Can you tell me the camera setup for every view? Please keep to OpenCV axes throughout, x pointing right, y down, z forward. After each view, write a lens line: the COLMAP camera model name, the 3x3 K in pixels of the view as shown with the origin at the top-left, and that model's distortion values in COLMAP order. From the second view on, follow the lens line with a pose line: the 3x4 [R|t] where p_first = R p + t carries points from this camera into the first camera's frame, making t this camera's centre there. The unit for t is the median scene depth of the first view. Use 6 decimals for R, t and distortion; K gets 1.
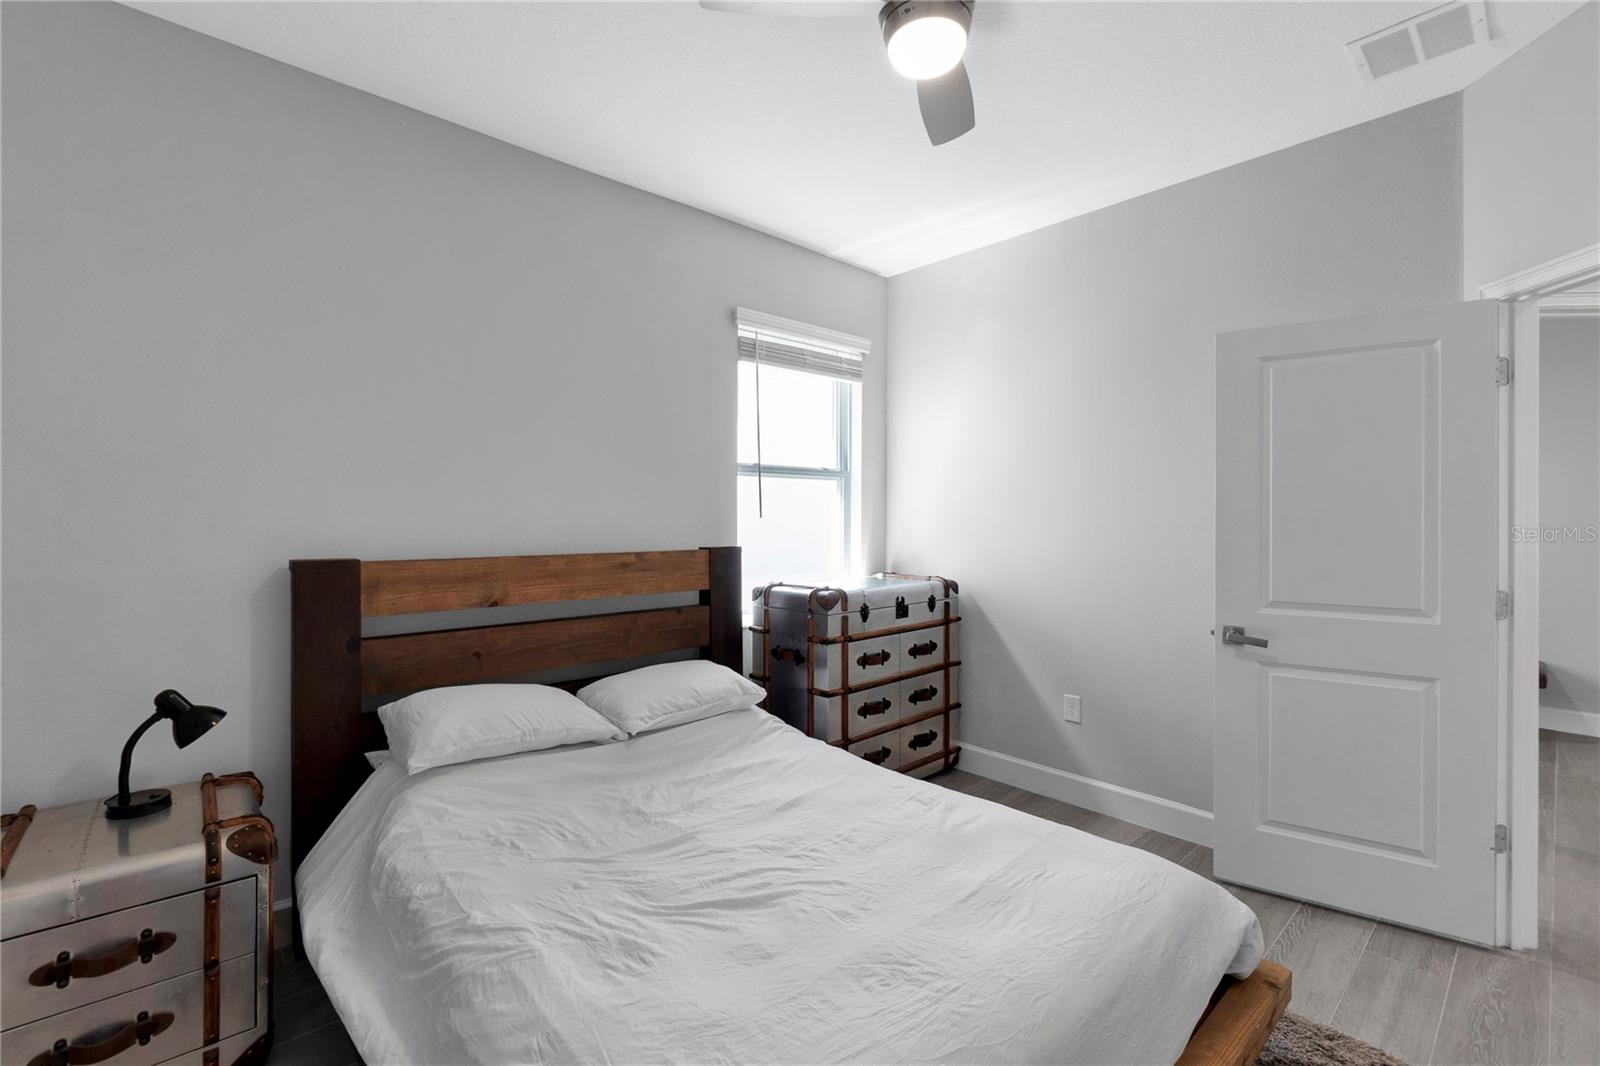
lens RADIAL K [[703.5, 0, 802.9], [0, 703.5, 519.9], [0, 0, 1]] dist [-0.000741, -0.000076]
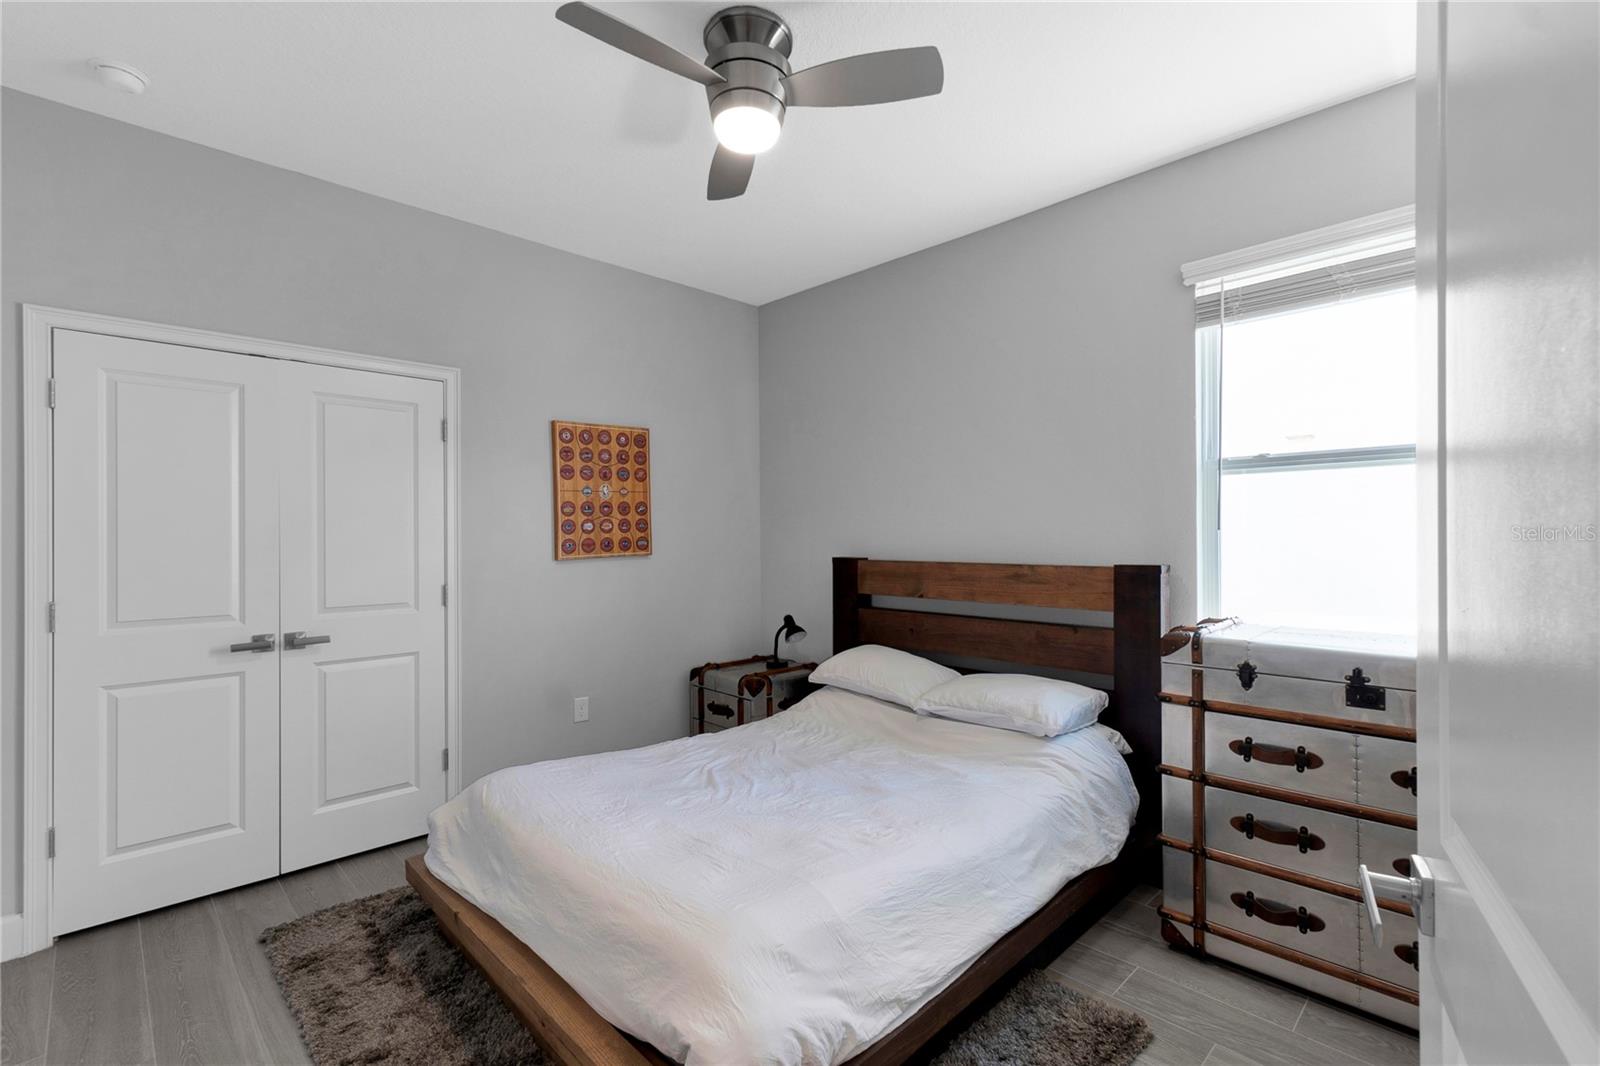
lens RADIAL K [[730.4, 0, 798.9], [0, 730.4, 532.5], [0, 0, 1]] dist [0.000229, 0.000024]
pose [[0.019133, -0.002511, -0.999814, 0.844268], [0.006098, 0.999979, -0.002395, -0.001117], [0.999798, -0.006051, 0.019148, 0.639776]]
